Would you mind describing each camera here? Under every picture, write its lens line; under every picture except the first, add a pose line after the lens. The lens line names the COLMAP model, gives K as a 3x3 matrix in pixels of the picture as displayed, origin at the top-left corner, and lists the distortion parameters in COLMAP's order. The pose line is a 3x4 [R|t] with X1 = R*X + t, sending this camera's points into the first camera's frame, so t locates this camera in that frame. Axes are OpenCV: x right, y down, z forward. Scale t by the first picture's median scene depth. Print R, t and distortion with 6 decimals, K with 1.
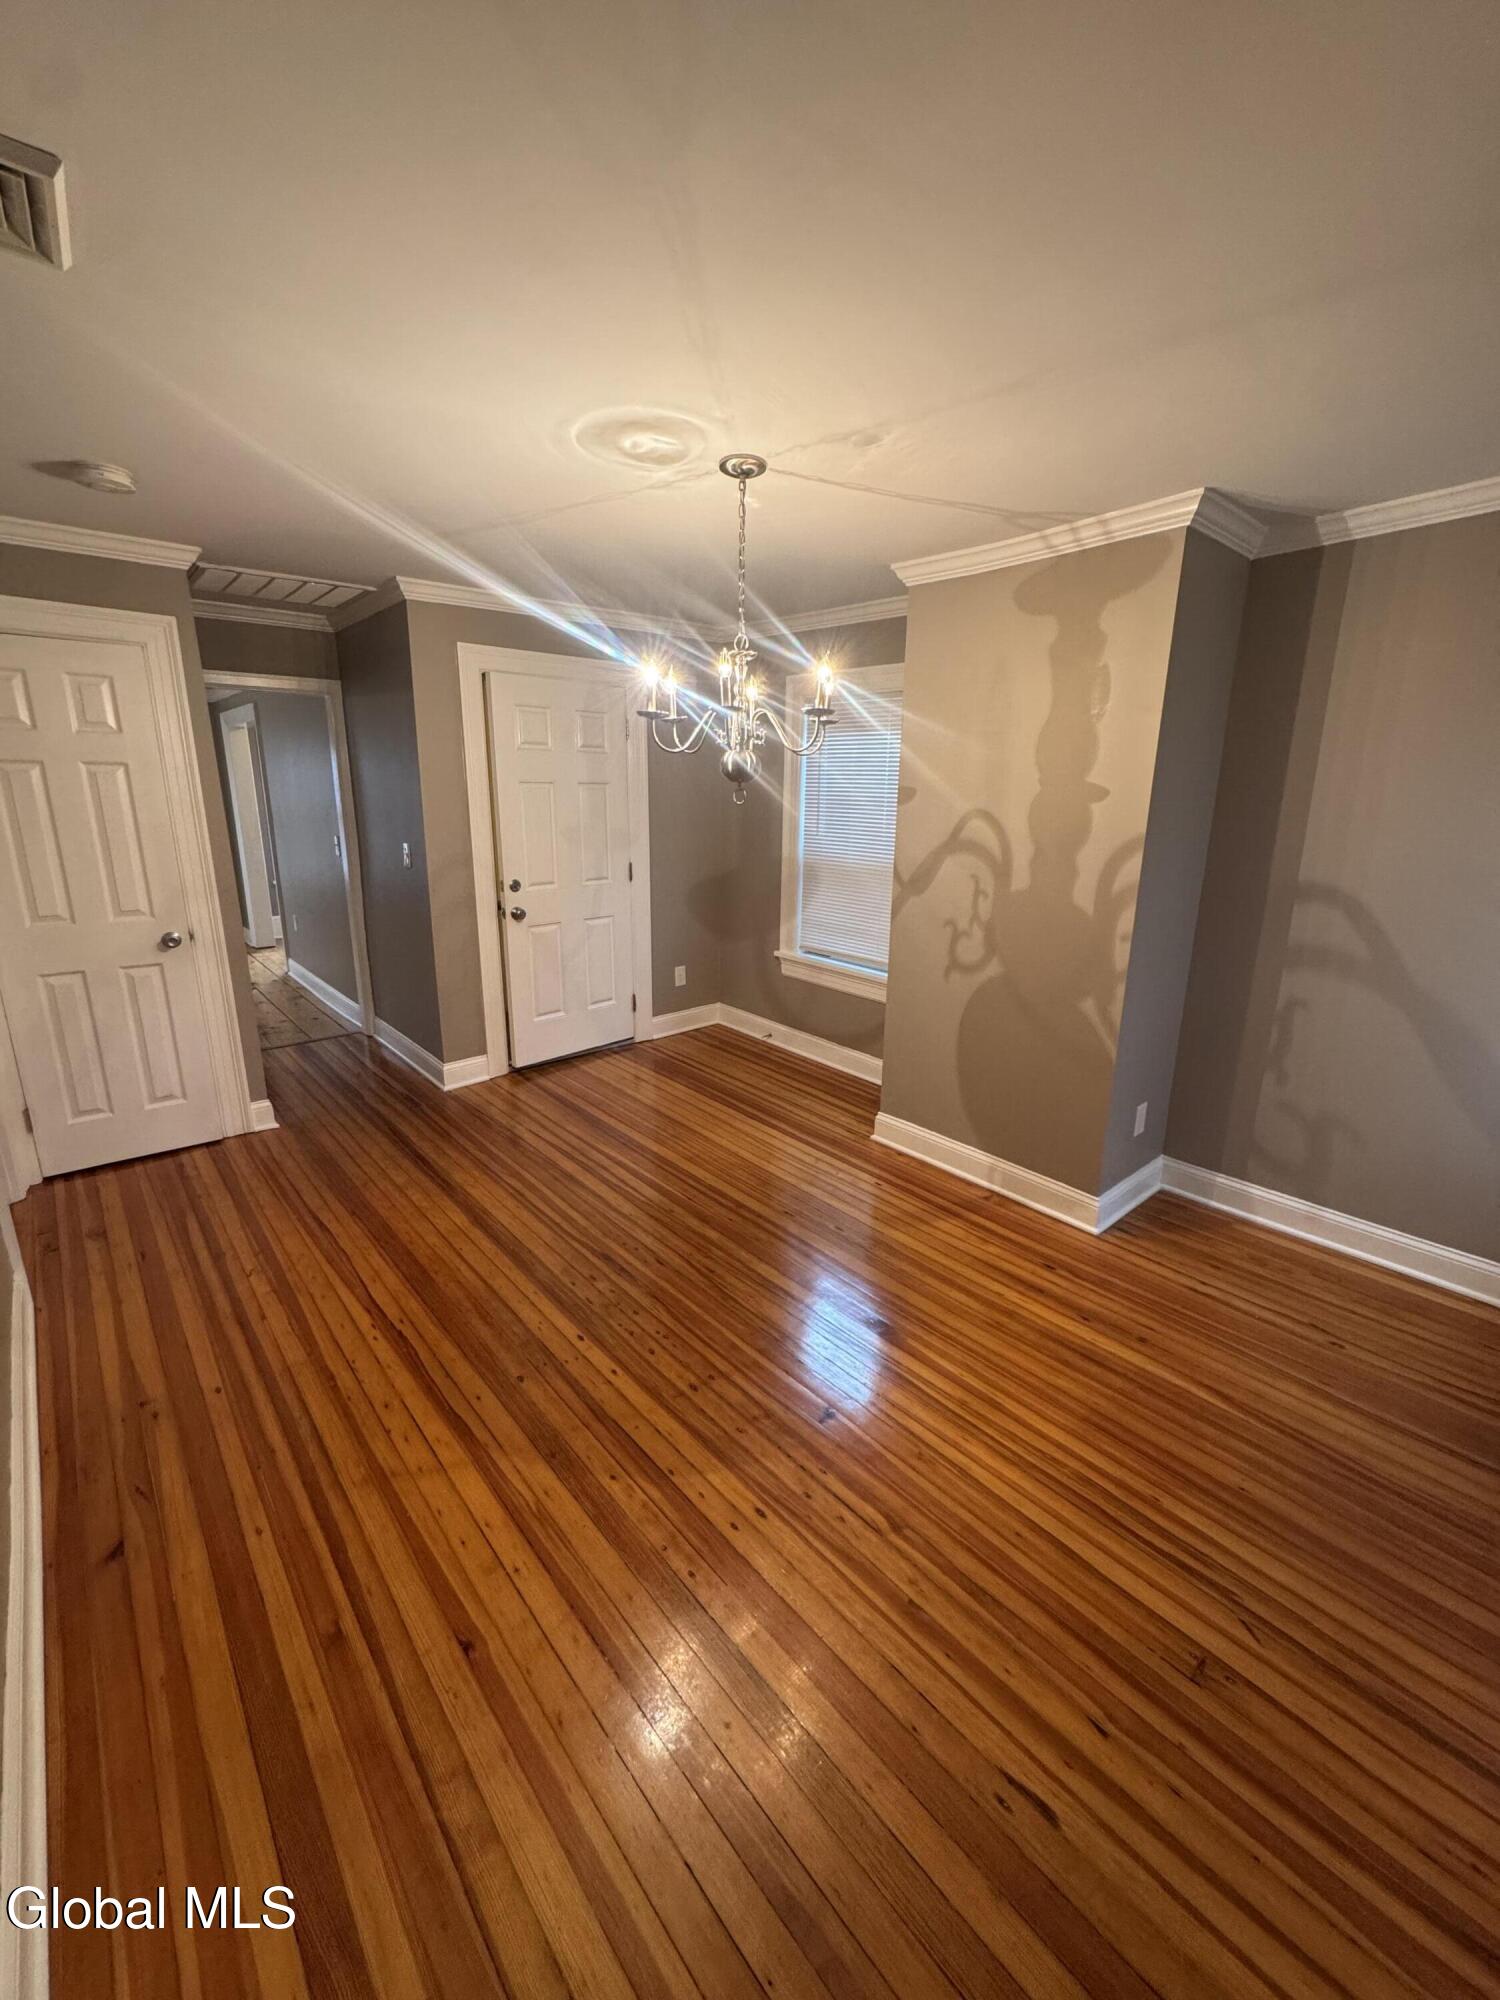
lens RADIAL K [[795.9, 0, 749.2], [0, 795.9, 995.9], [0, 0, 1]] dist [-0.003965, 0.000239]
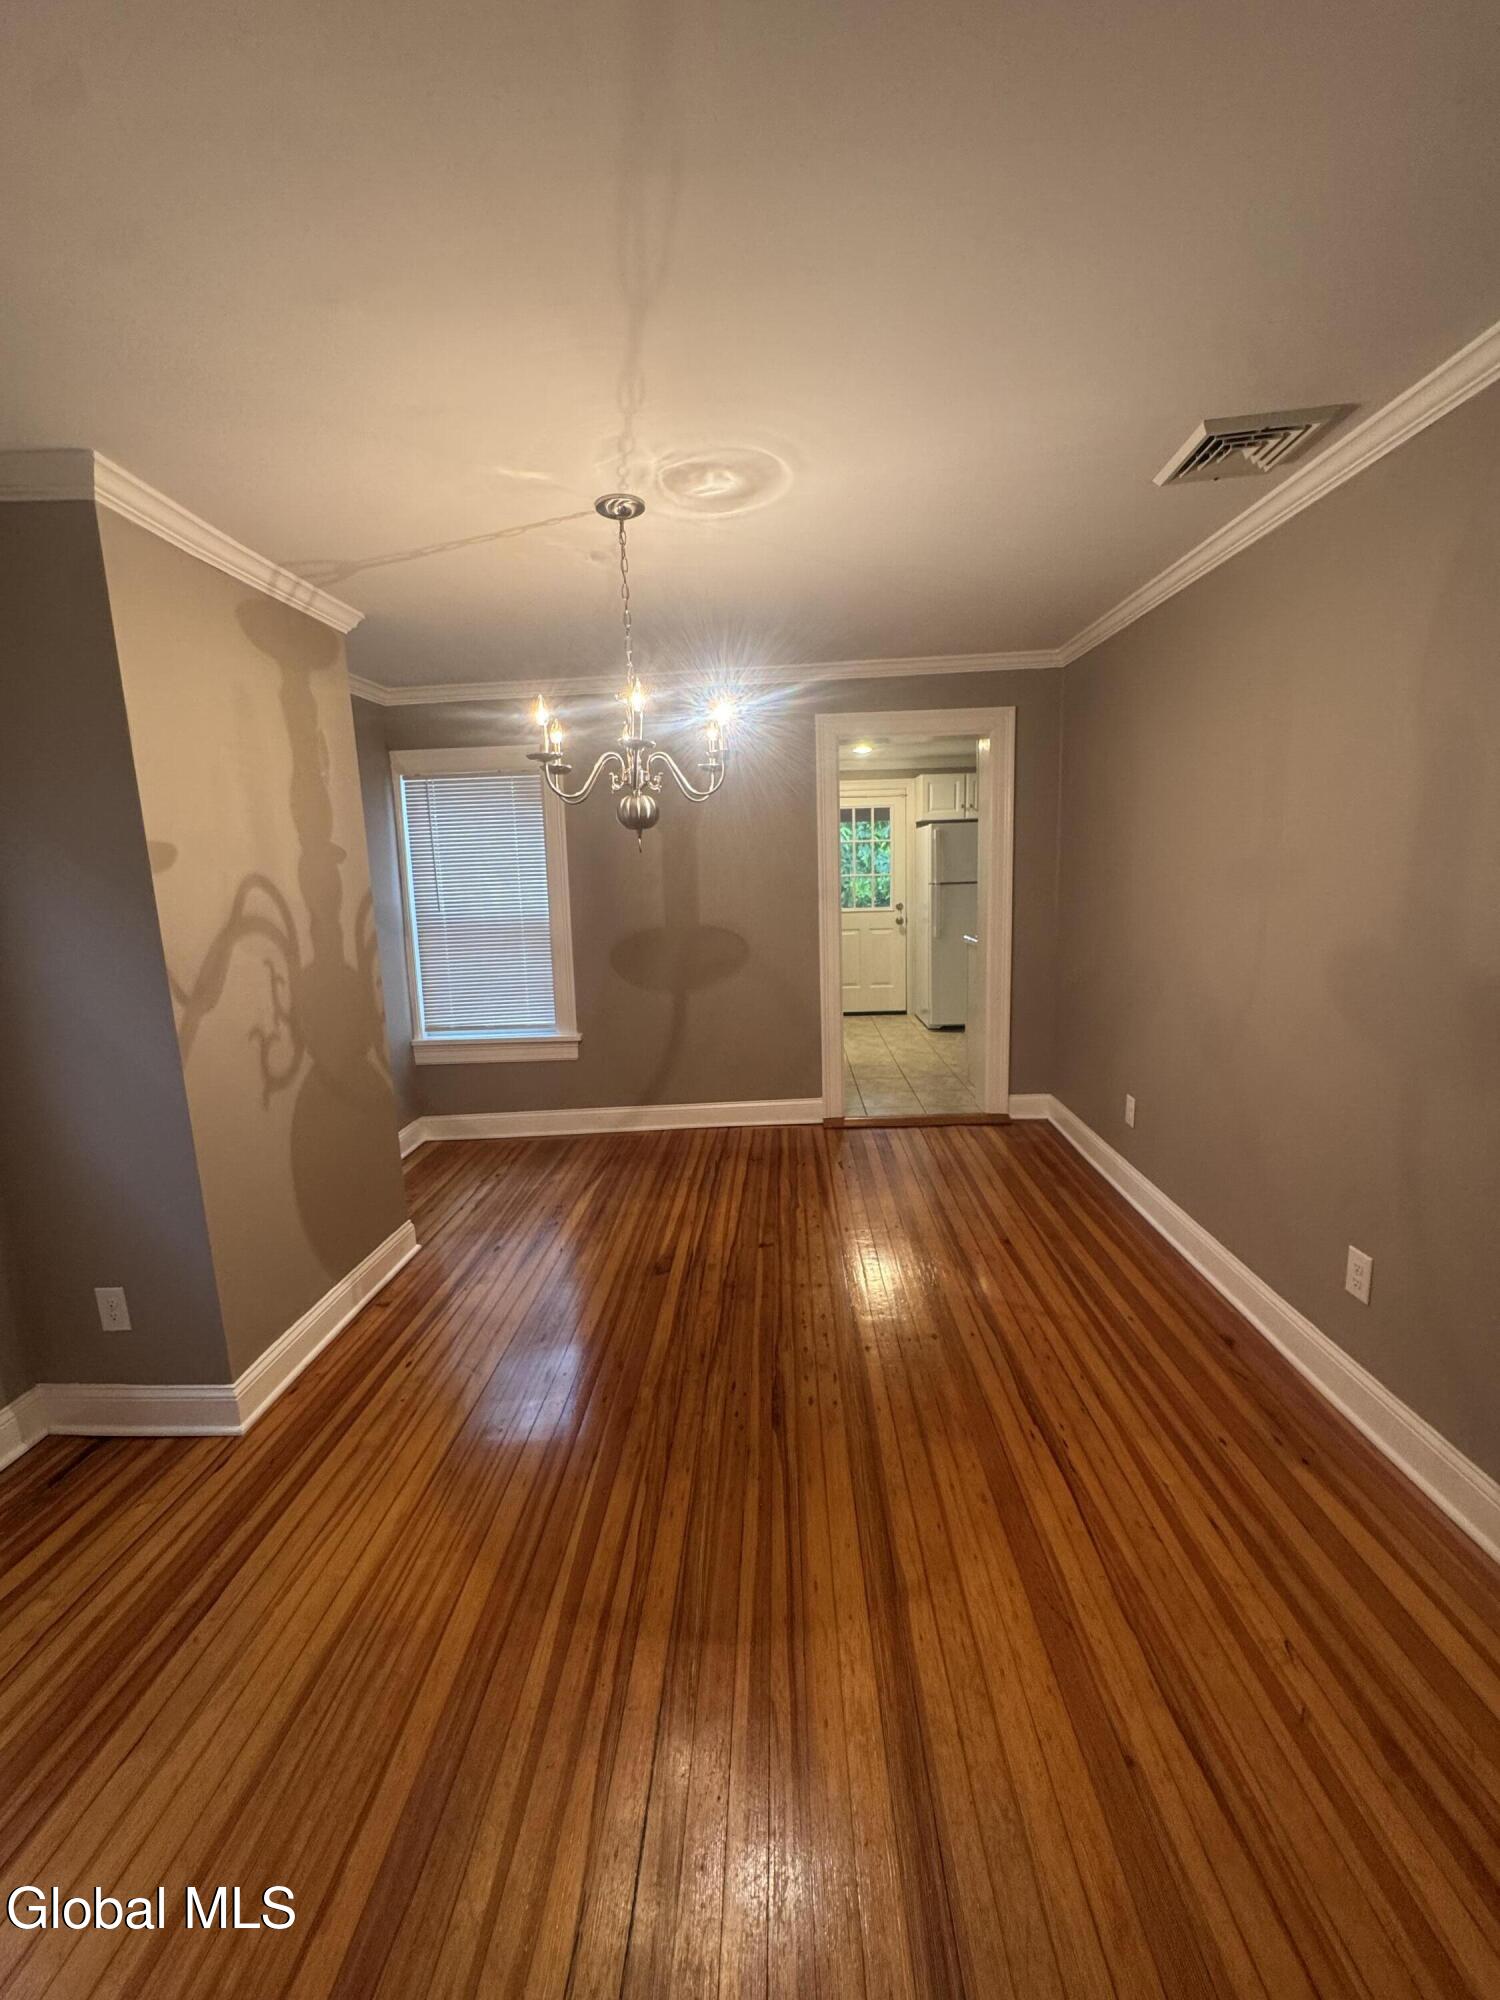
lens RADIAL K [[795.9, 0, 749.2], [0, 795.9, 995.9], [0, 0, 1]] dist [-0.003965, 0.000239]
pose [[-0.725546, -0.096650, 0.681353, -0.686140], [0.197624, 0.919123, 0.340819, -0.343350], [-0.659188, 0.381932, -0.647765, 1.434415]]
